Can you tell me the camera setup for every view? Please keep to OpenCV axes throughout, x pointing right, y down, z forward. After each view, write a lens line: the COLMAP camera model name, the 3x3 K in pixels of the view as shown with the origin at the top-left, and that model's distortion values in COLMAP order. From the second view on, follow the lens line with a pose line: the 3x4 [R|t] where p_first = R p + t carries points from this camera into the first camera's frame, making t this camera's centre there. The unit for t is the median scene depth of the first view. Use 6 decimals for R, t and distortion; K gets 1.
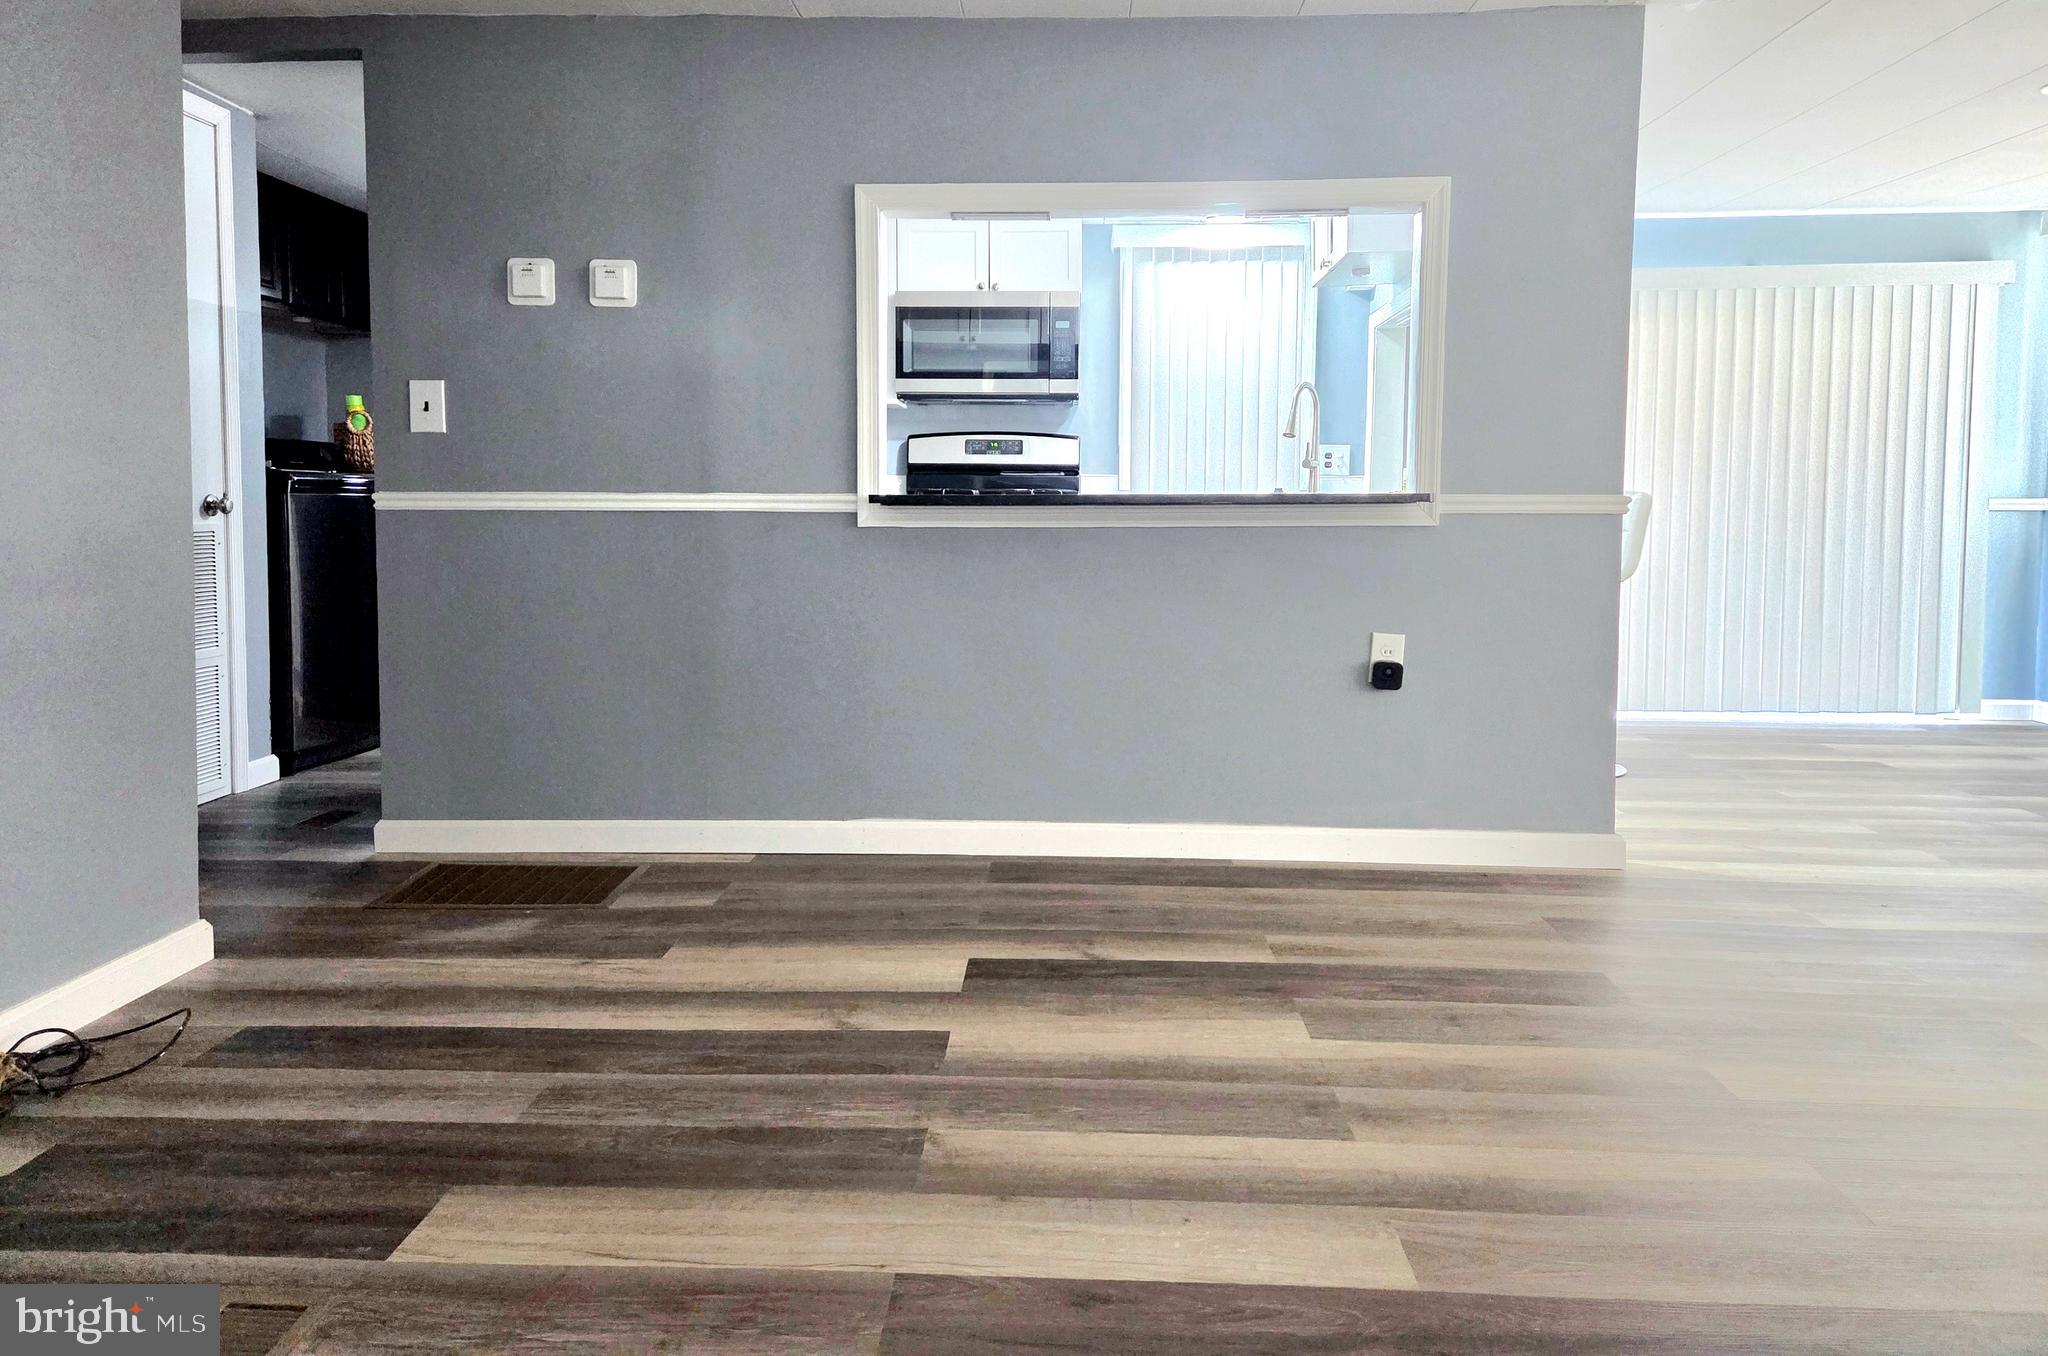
lens RADIAL K [[1340.8, 0, 1026.9], [0, 1340.8, 577.5], [0, 0, 1]] dist [0.043074, 0.000085]
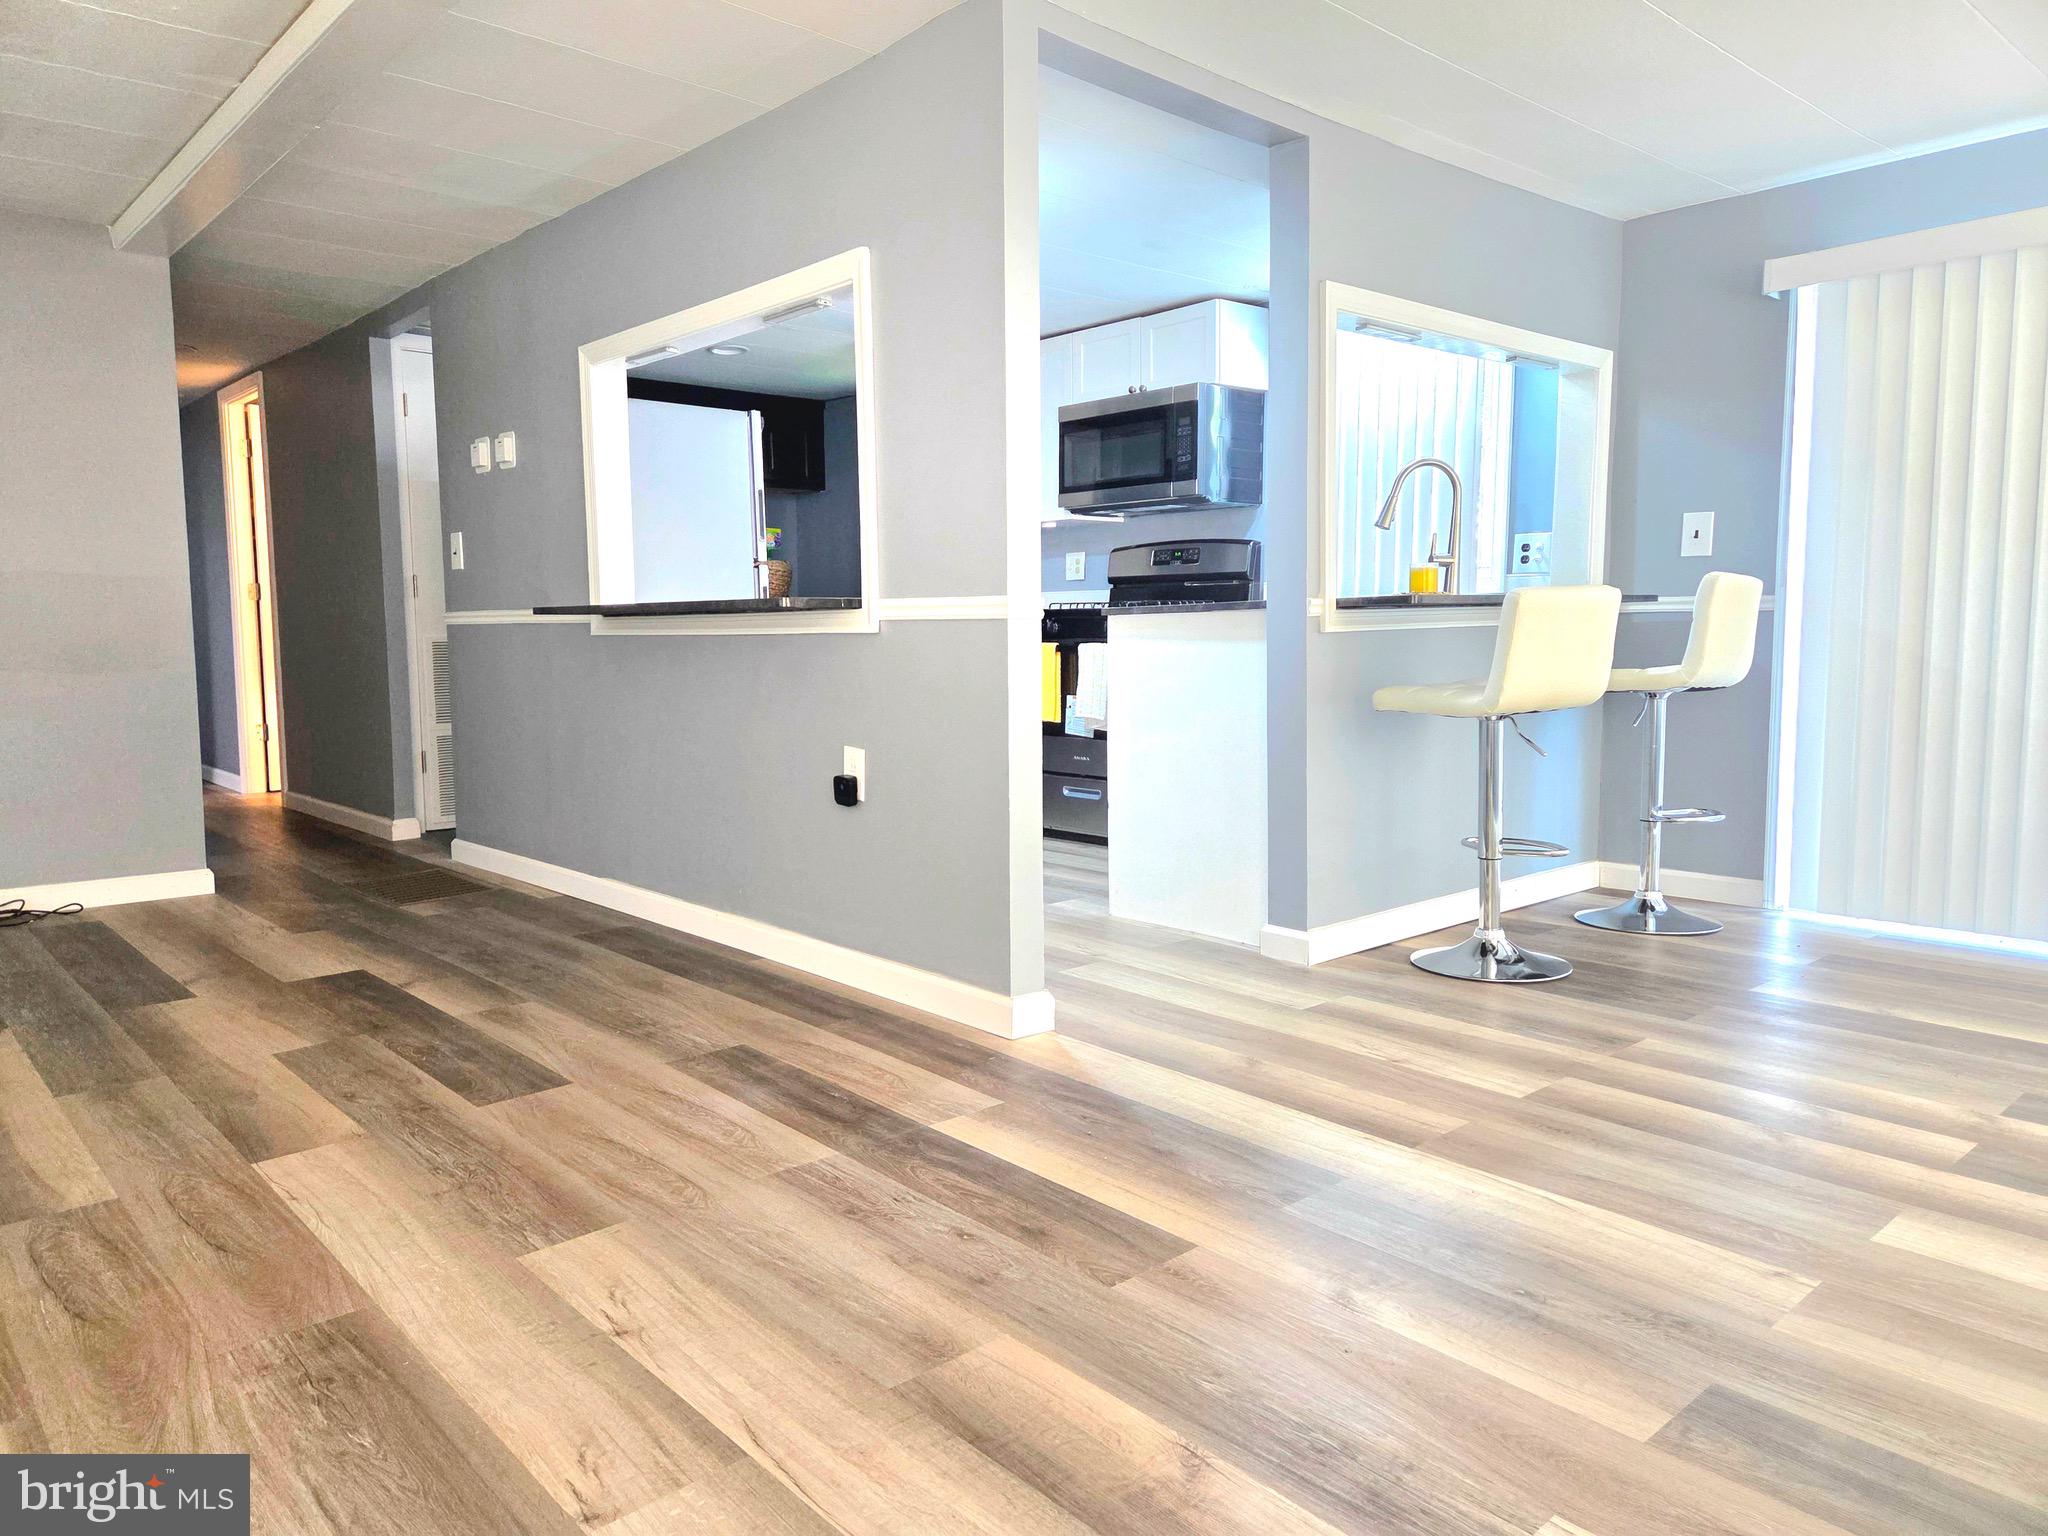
lens RADIAL K [[1356.0, 0, 1011.7], [0, 1356.0, 758.6], [0, 0, 1]] dist [0.081888, -0.075135]
pose [[0.702650, 0.061460, -0.708877, 1.429131], [-0.030845, 0.997957, 0.055949, -0.010540], [0.710867, -0.017447, 0.703110, 0.567101]]
